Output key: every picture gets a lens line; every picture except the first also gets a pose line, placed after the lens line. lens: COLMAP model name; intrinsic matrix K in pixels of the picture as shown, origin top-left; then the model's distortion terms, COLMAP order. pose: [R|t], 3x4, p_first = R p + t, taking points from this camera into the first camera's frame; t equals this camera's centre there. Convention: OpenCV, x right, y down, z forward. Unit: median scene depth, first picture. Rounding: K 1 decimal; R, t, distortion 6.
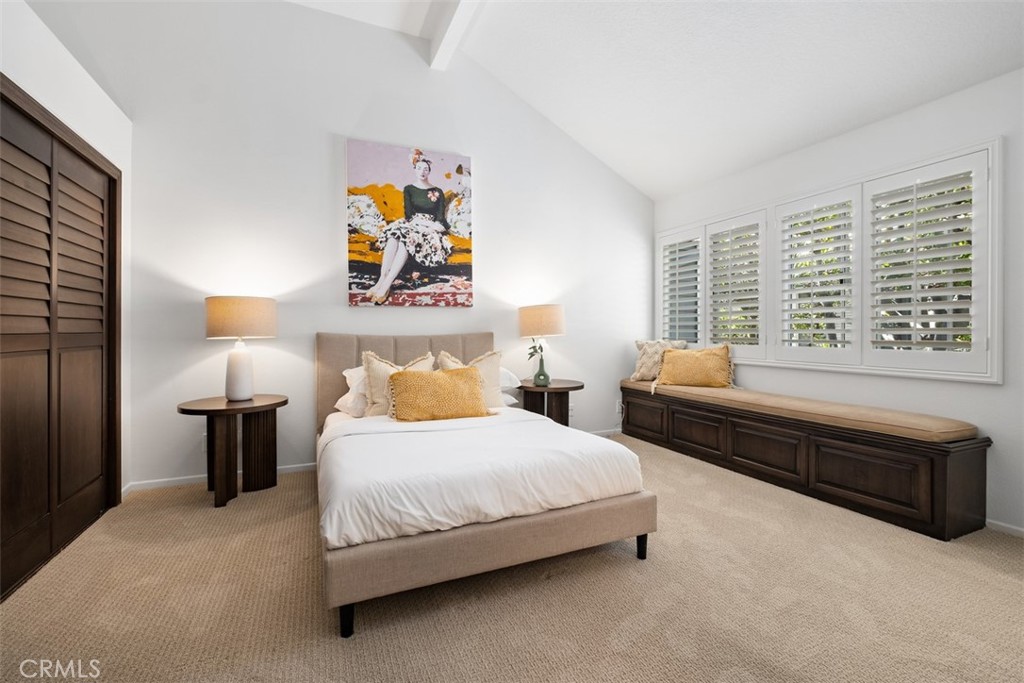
lens RADIAL K [[439.9, 0, 514.7], [0, 439.9, 336.6], [0, 0, 1]] dist [-0.000820, -0.003655]
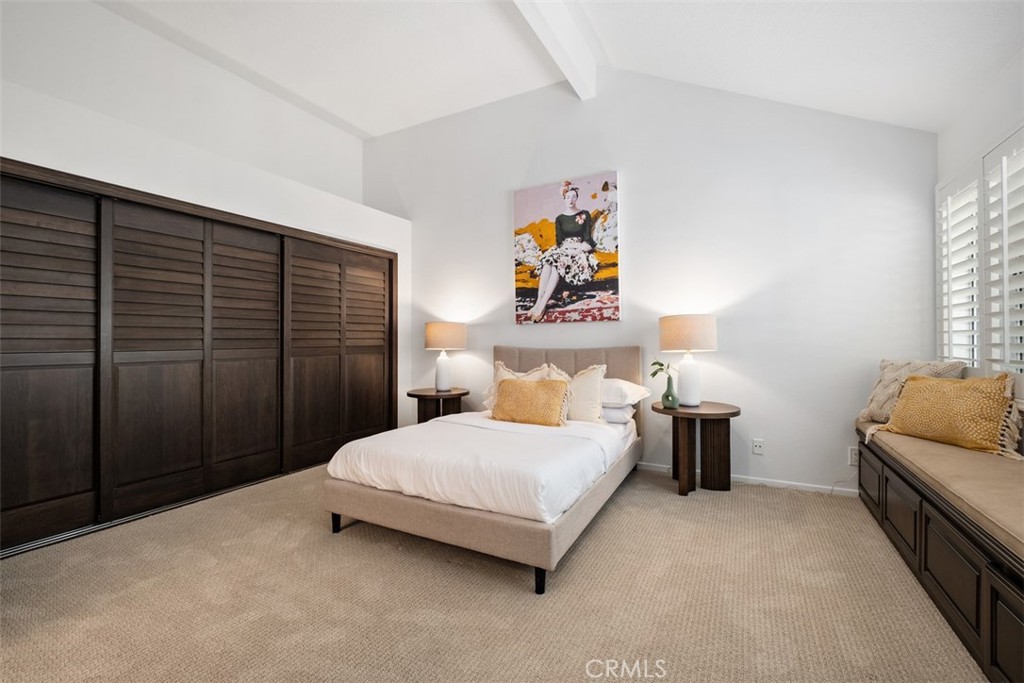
lens RADIAL K [[439.9, 0, 516.3], [0, 439.9, 339.9], [0, 0, 1]] dist [-0.000820, -0.003655]
pose [[0.614613, -0.002511, -0.788825, 0.574880], [-0.006897, 0.999940, -0.008557, -0.014152], [0.788798, 0.010700, 0.614559, 0.221116]]
